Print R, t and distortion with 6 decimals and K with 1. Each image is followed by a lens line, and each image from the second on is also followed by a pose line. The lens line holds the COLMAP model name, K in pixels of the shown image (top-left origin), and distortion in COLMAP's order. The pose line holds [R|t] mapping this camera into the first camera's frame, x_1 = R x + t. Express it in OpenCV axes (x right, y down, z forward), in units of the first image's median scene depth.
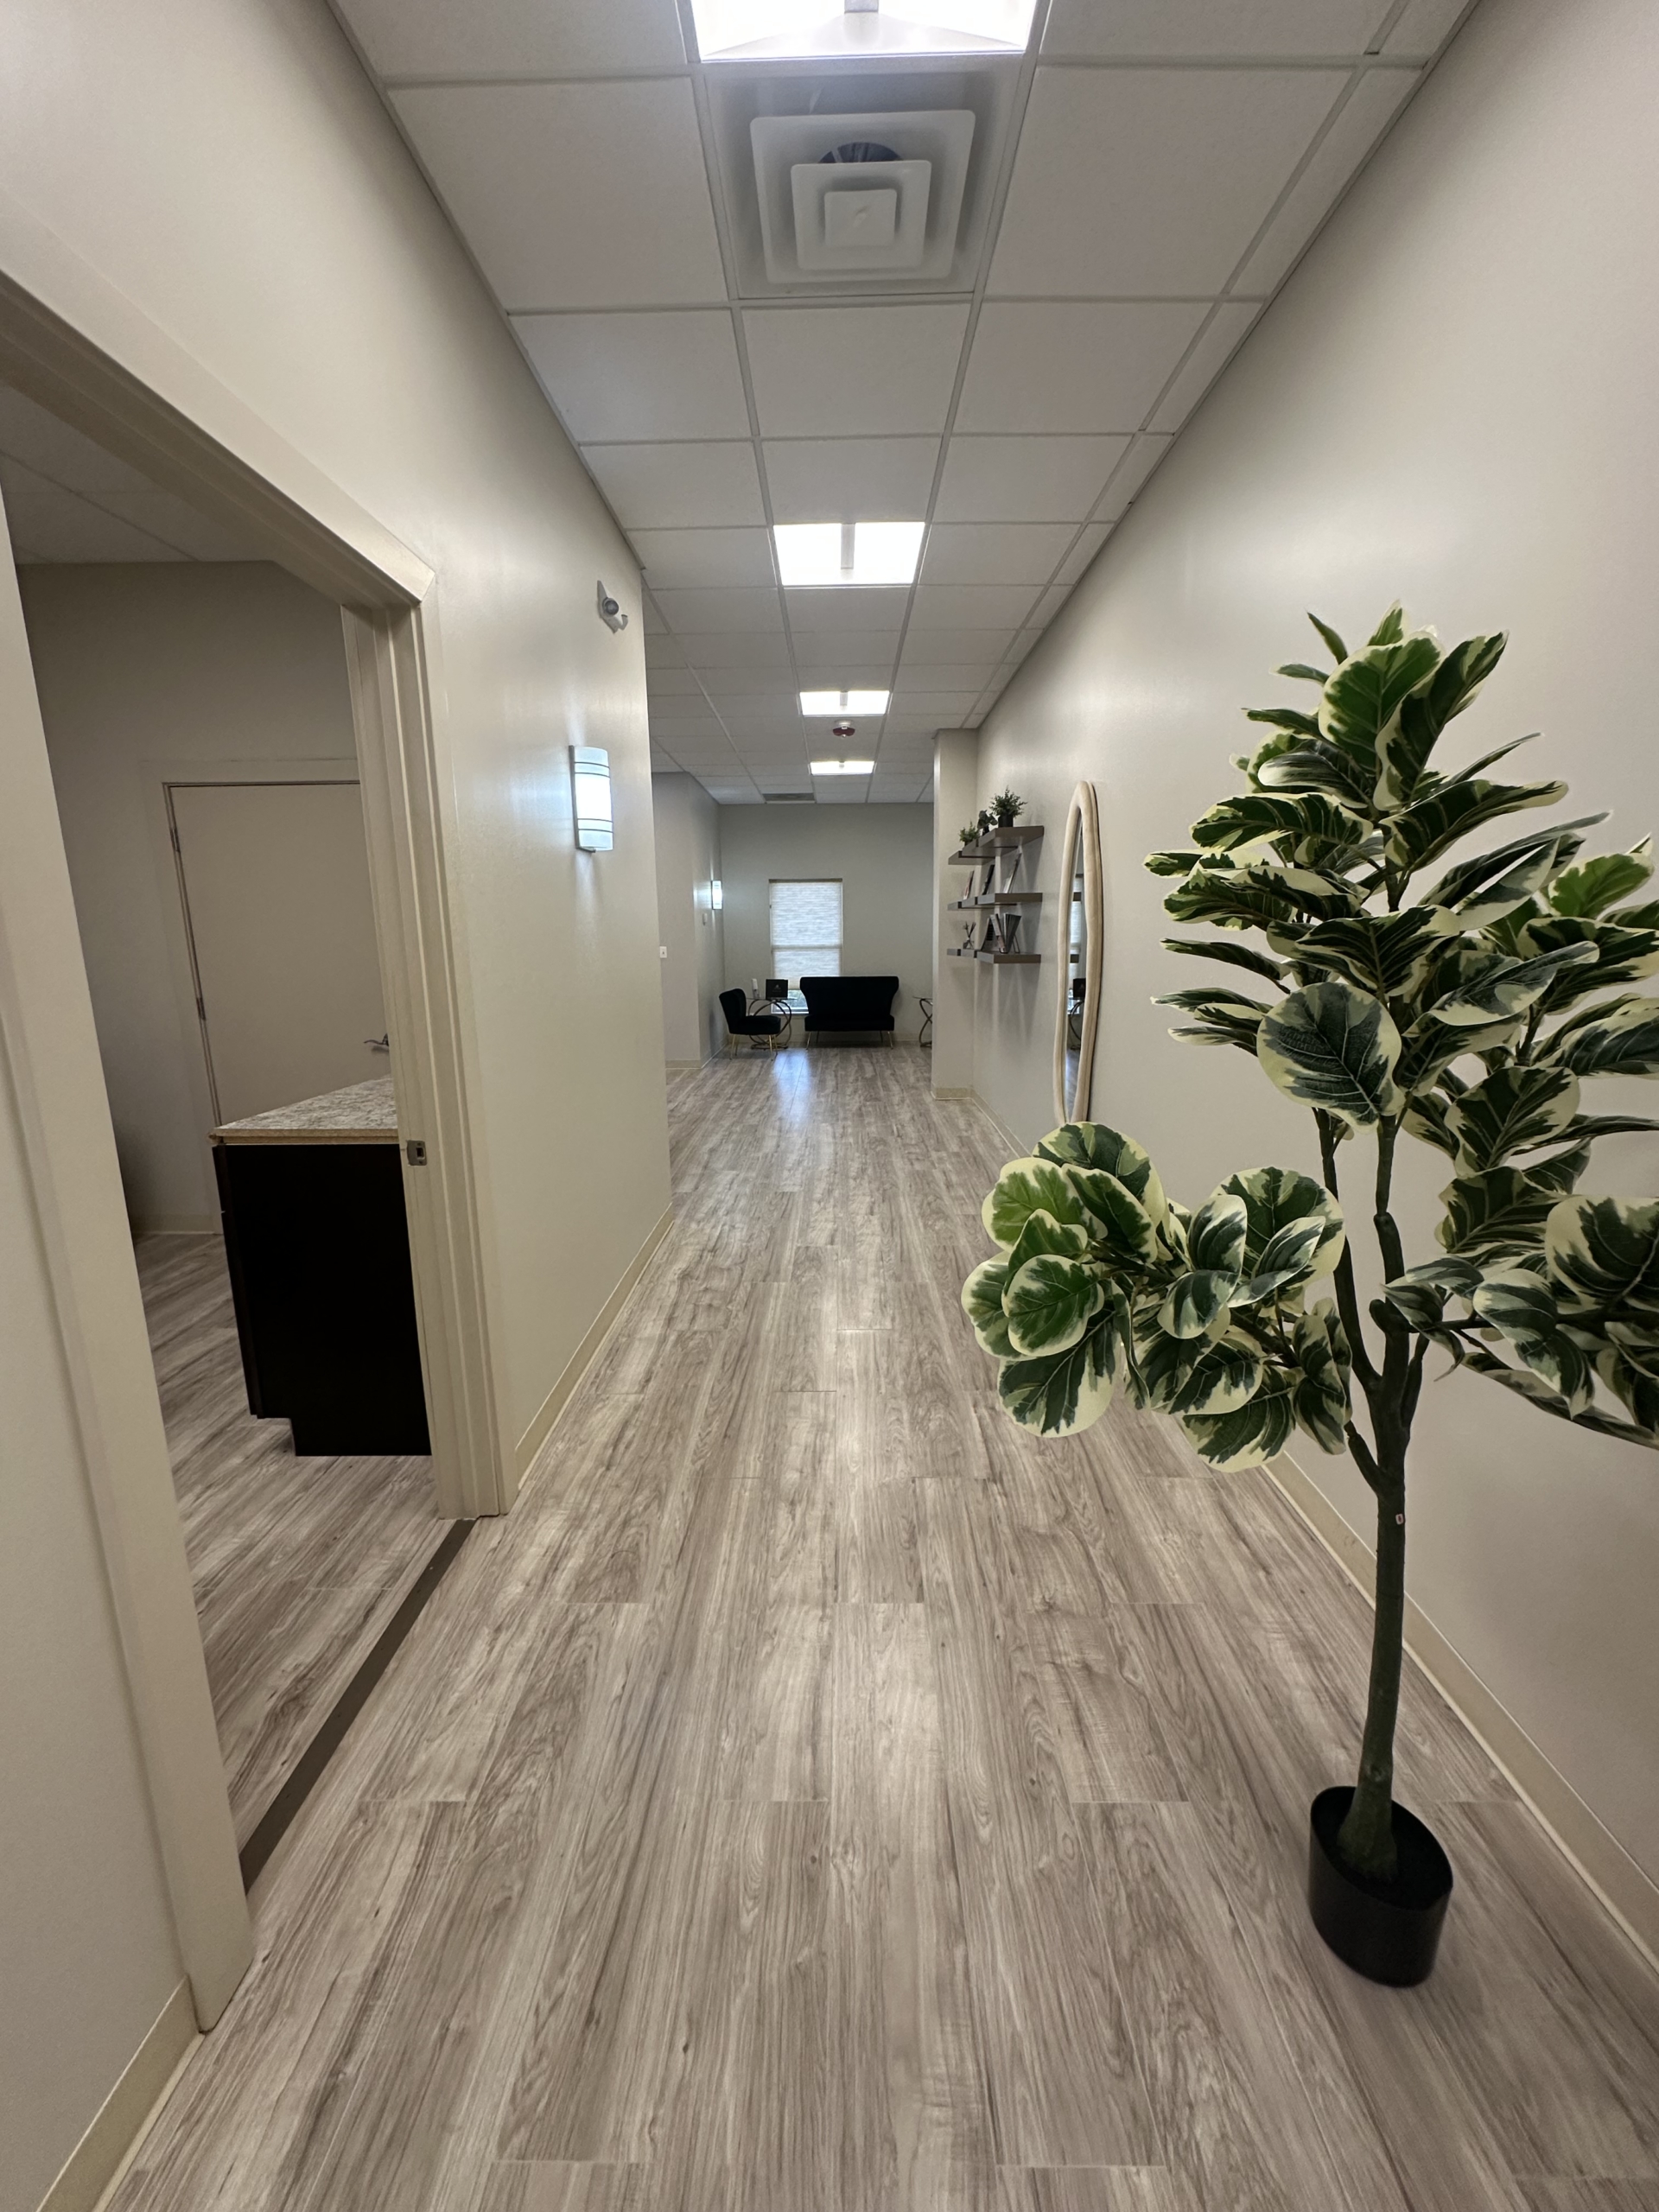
lens RADIAL K [[882.2, 0, 831.7], [0, 882.2, 1103.3], [0, 0, 1]] dist [0.000256, 0.000403]
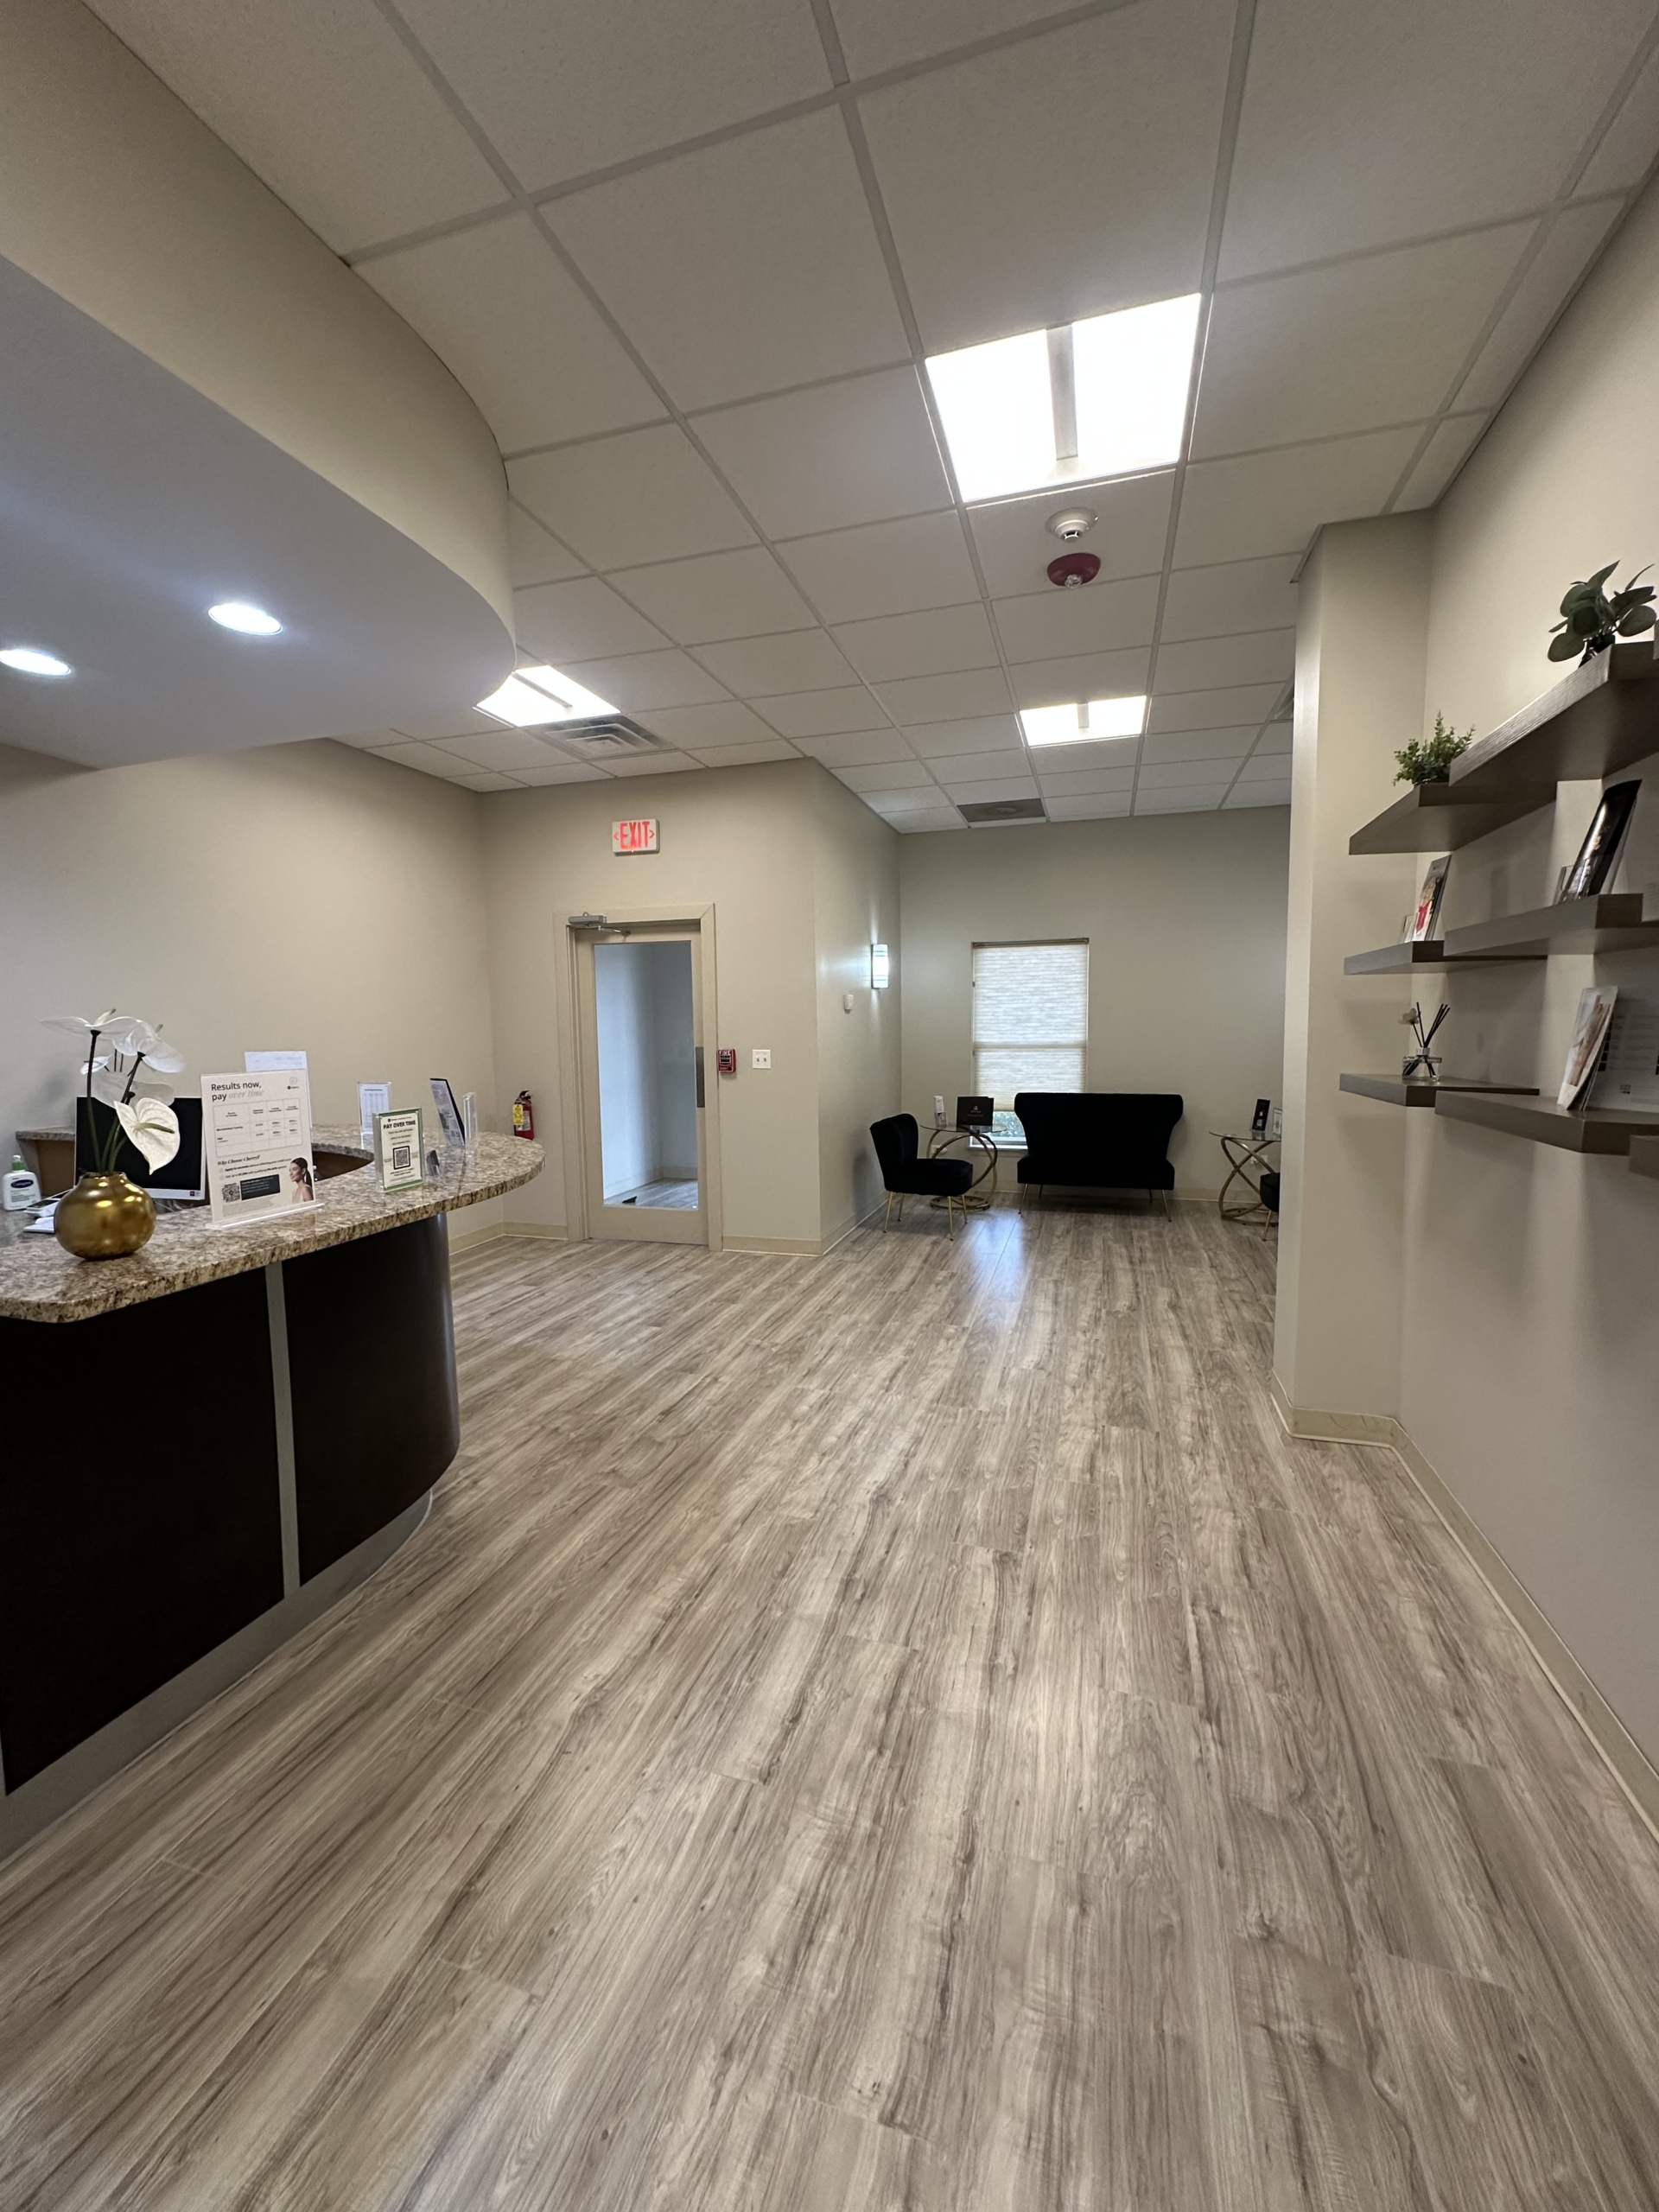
lens RADIAL K [[882.2, 0, 831.7], [0, 882.2, 1103.3], [0, 0, 1]] dist [0.000256, 0.000403]
pose [[0.957951, 0.024270, -0.285902, 0.020343], [-0.051238, 0.994870, -0.087227, -0.079670], [0.282318, 0.098208, 0.954281, 0.389029]]
